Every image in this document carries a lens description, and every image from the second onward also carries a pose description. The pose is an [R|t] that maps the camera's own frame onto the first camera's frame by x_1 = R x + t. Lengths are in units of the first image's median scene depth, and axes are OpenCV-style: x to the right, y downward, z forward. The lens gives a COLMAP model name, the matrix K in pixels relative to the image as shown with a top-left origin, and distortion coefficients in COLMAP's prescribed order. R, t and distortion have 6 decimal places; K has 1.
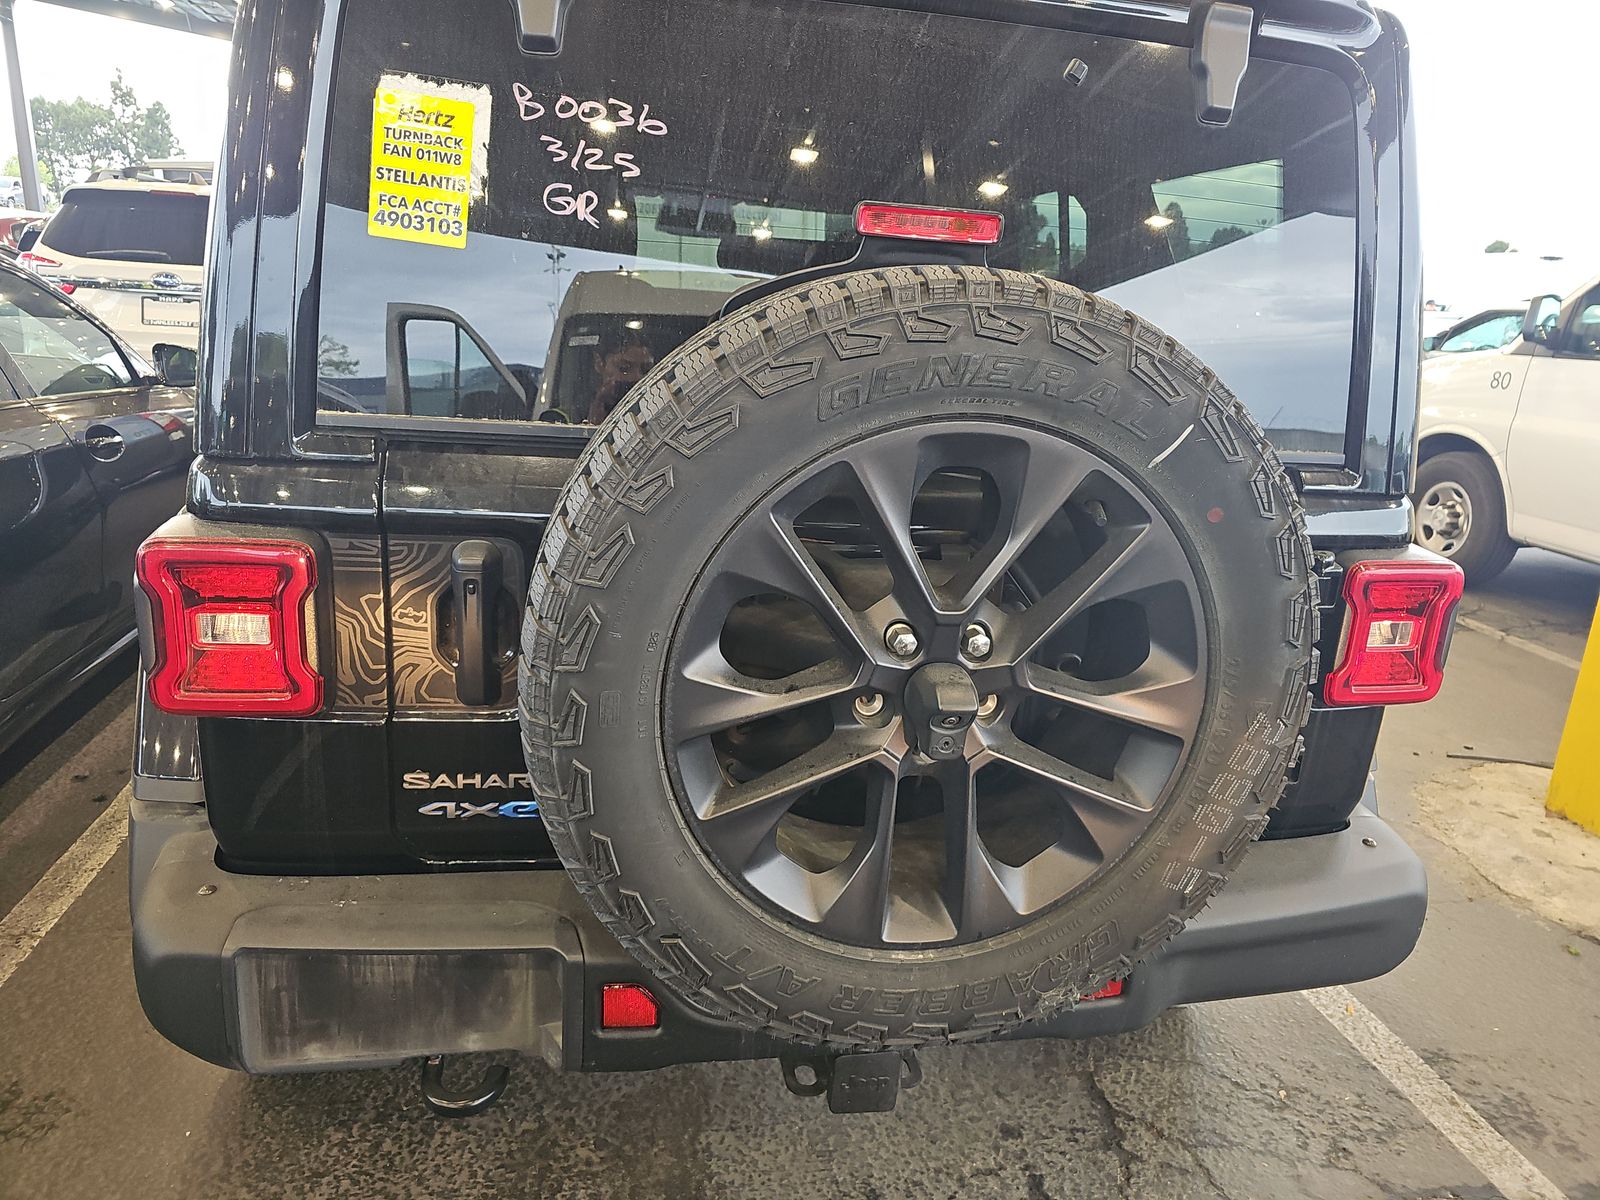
lens RADIAL K [[1074.3, 0, 672.1], [0, 1074.3, 575.9], [0, 0, 1]] dist [0.042366, -0.113052]
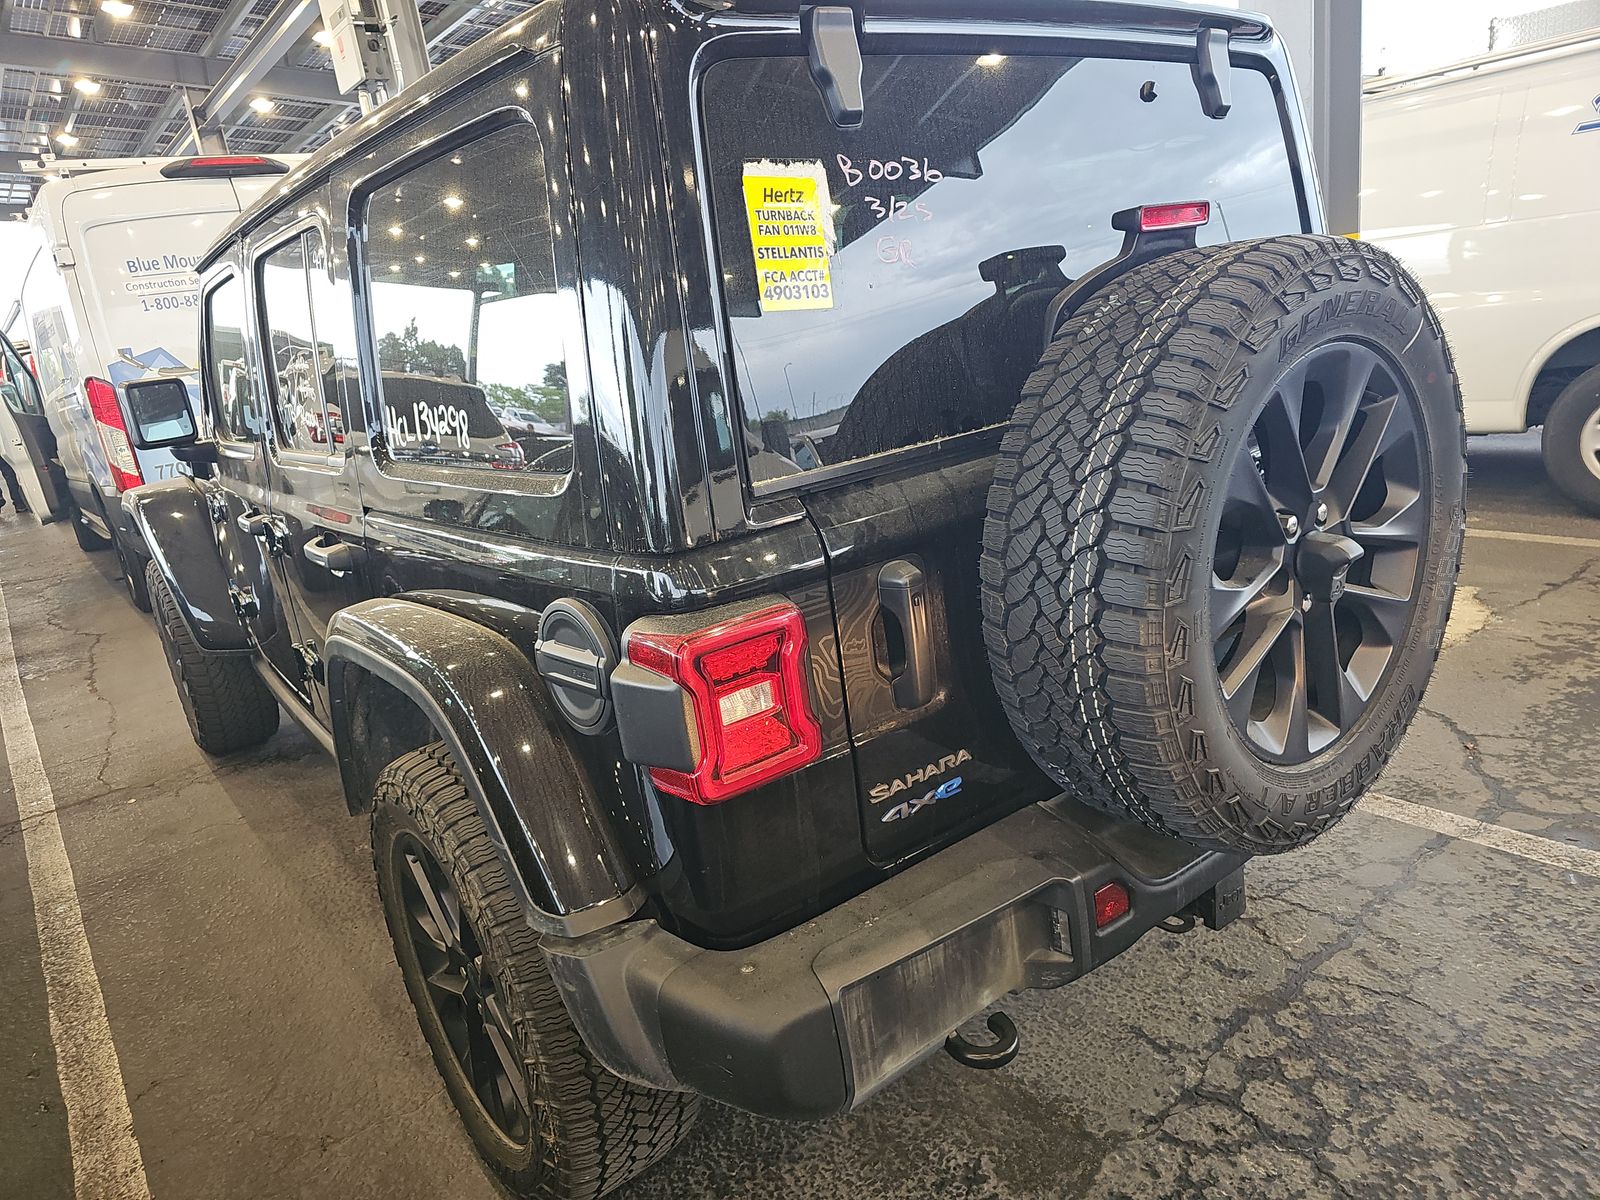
lens RADIAL K [[1078.9, 0, 806.7], [0, 1078.9, 593.3], [0, 0, 1]] dist [0.044815, -0.041176]
pose [[0.872080, -0.292999, 0.391954, -0.737145], [0.298707, 0.953142, 0.047896, -0.084795], [-0.387622, 0.075310, 0.918737, 0.010242]]
